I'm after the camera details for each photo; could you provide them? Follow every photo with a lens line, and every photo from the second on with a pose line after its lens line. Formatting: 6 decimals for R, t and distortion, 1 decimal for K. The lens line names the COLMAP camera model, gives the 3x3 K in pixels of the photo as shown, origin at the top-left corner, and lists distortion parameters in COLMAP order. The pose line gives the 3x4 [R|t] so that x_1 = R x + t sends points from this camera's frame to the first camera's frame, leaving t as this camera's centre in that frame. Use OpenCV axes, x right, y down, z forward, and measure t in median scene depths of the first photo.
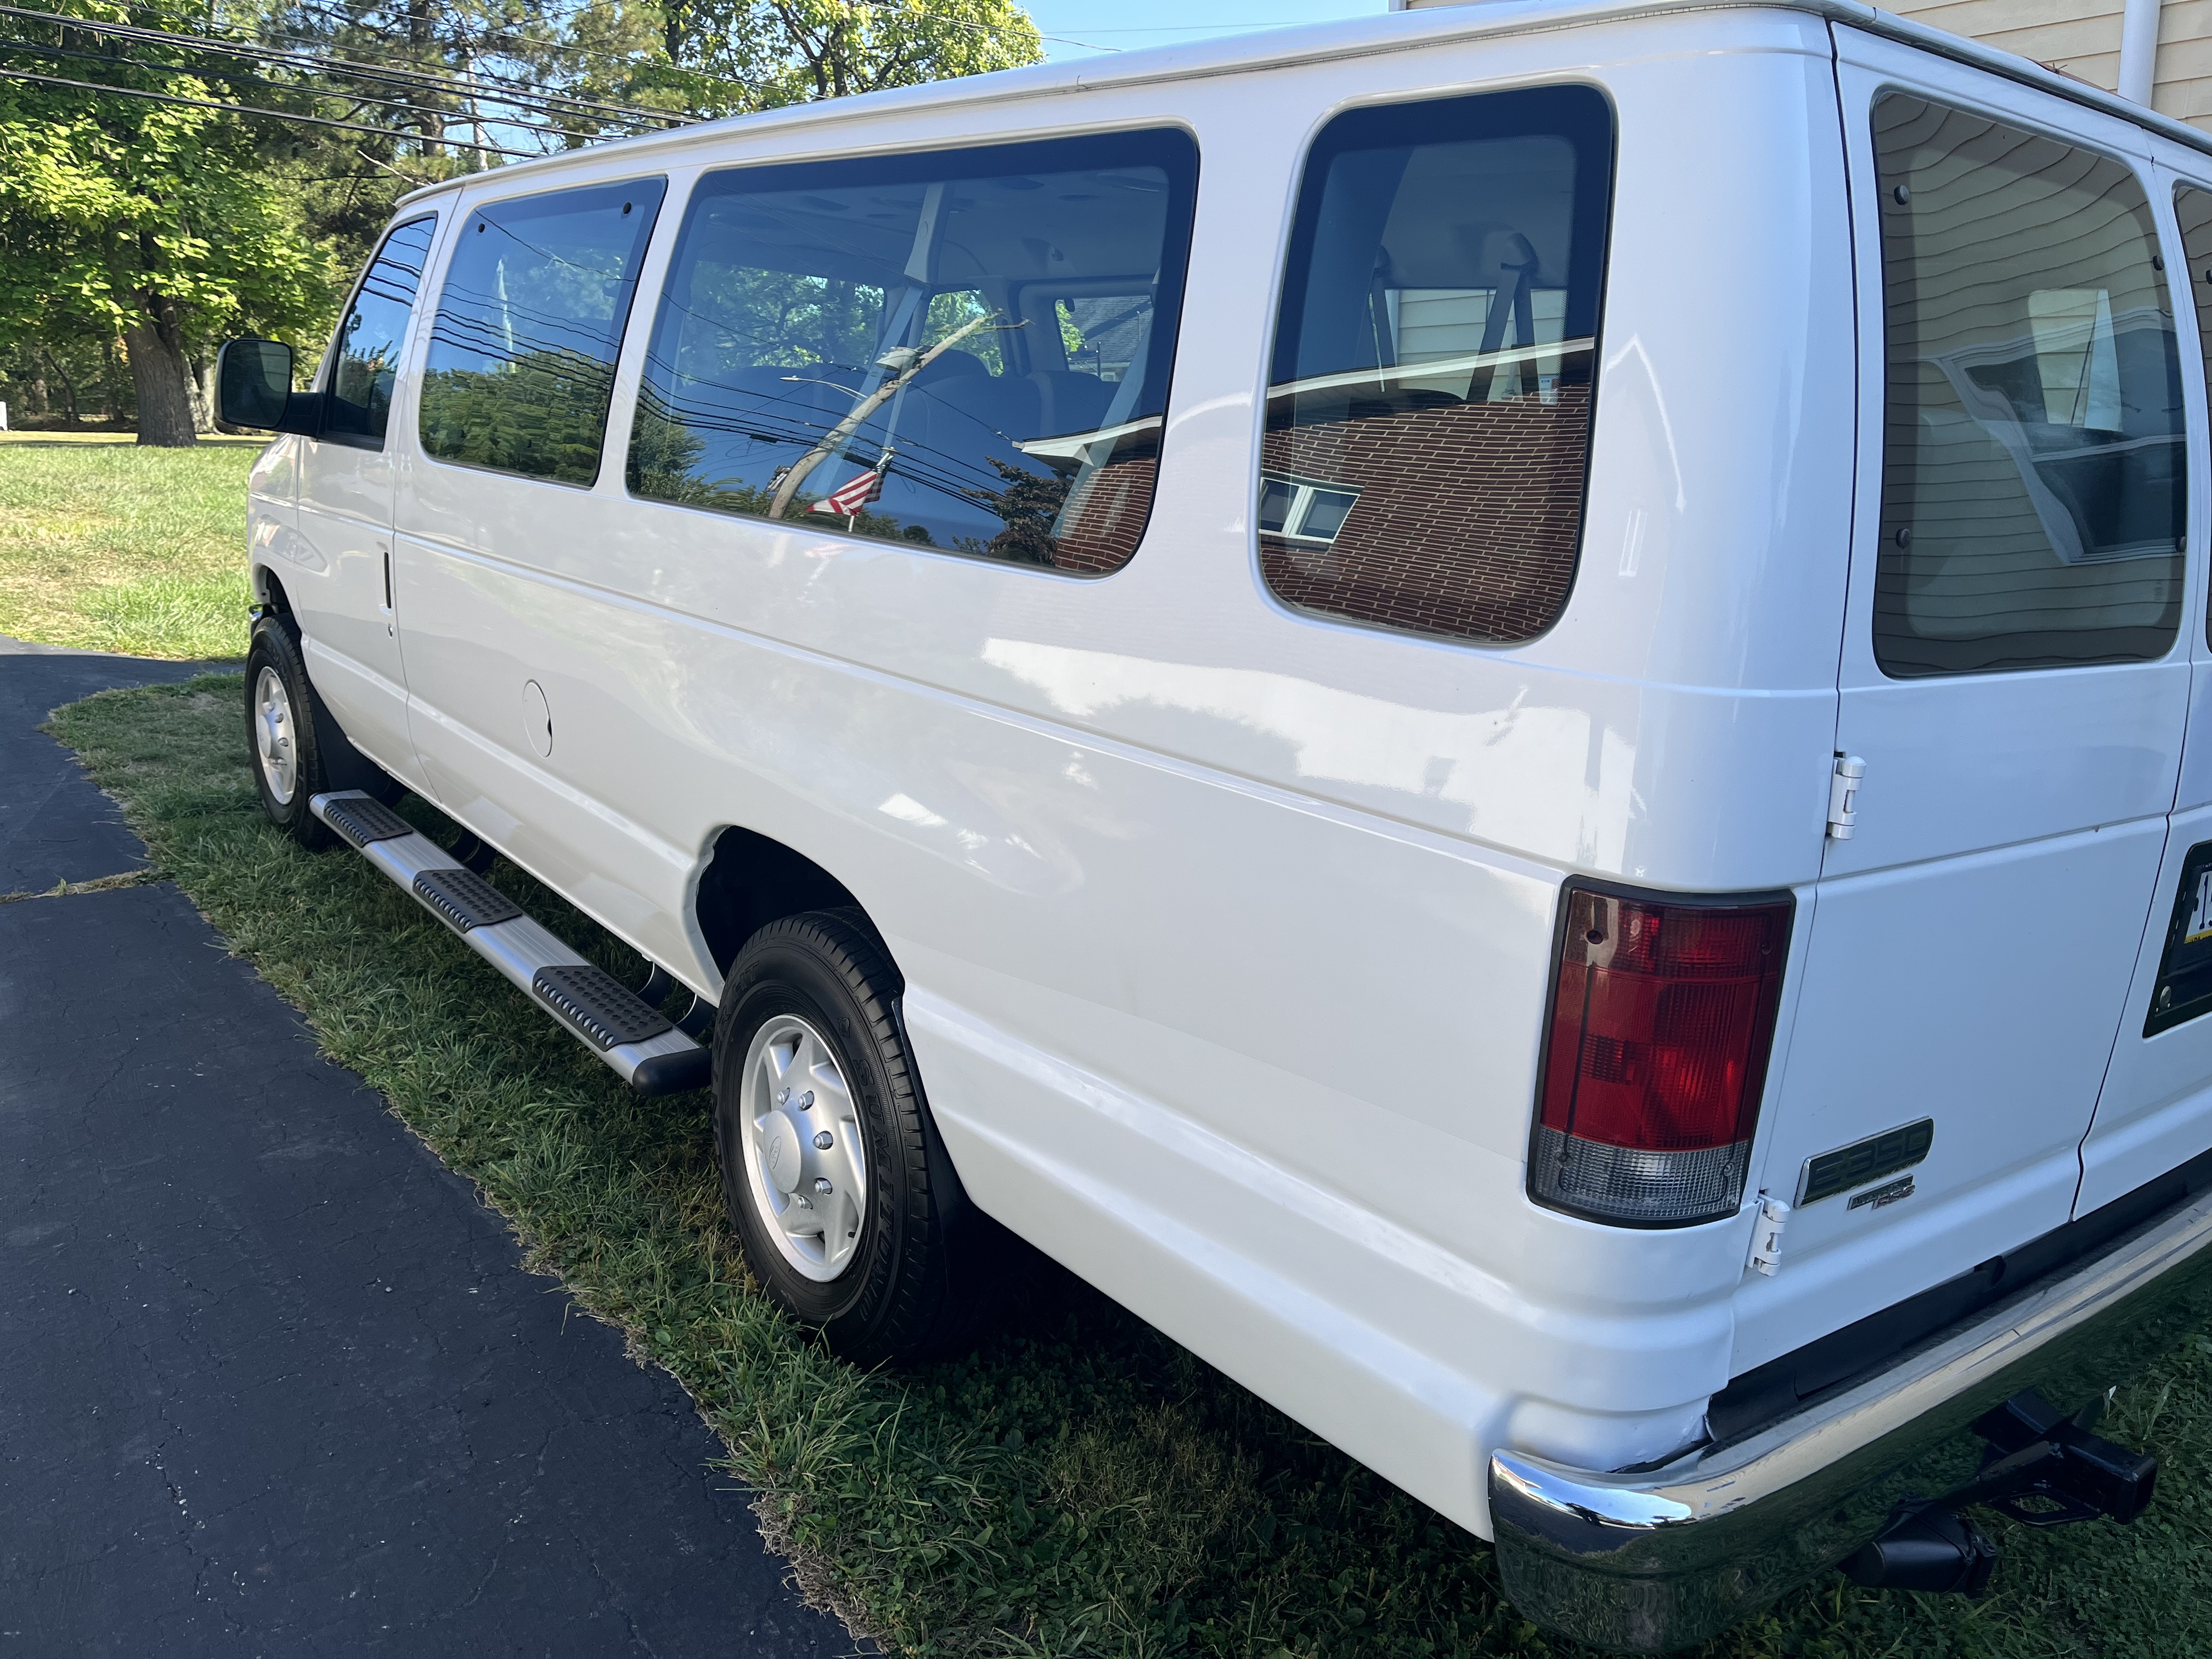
lens RADIAL K [[1735.1, 0, 1106.0], [0, 1735.1, 829.5], [0, 0, 1]] dist [0.005705, 0.002746]
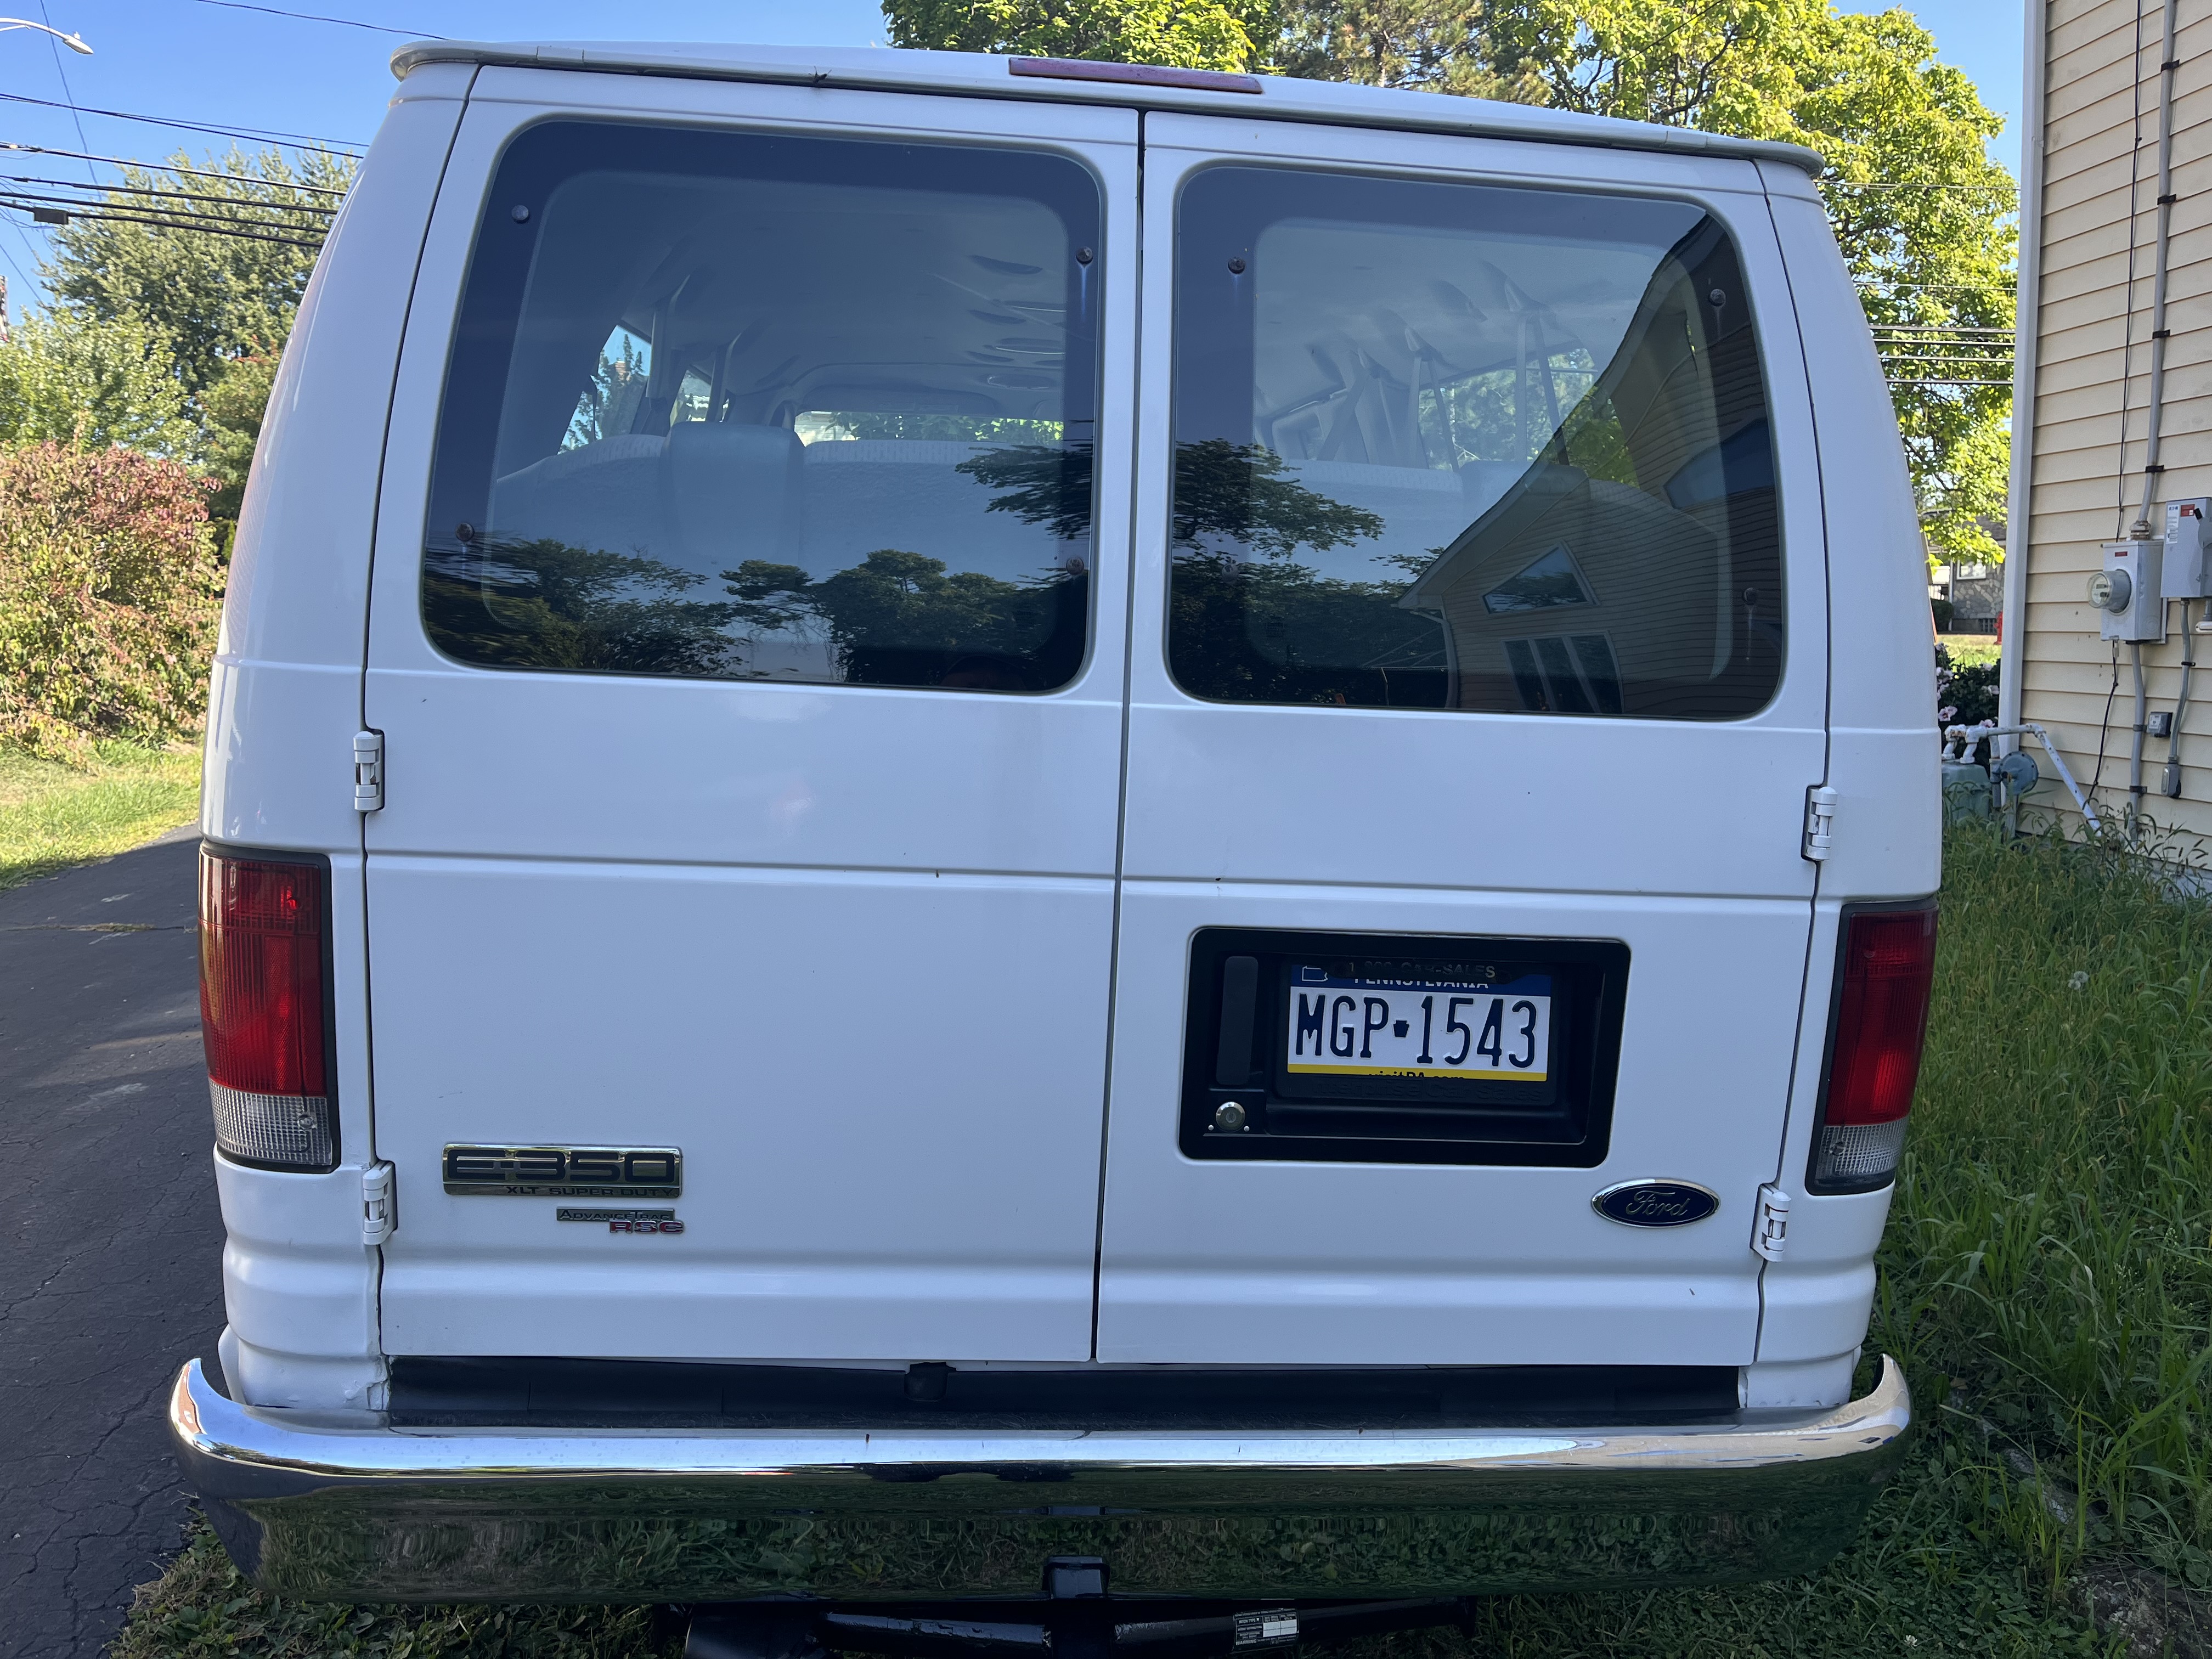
lens RADIAL K [[1735.1, 0, 1106.0], [0, 1735.1, 829.5], [0, 0, 1]] dist [0.005705, 0.002746]
pose [[0.855943, 0.066888, -0.512726, 1.019924], [-0.119067, 0.990447, -0.069560, 0.027149], [0.503175, 0.120589, 0.855730, 0.250884]]
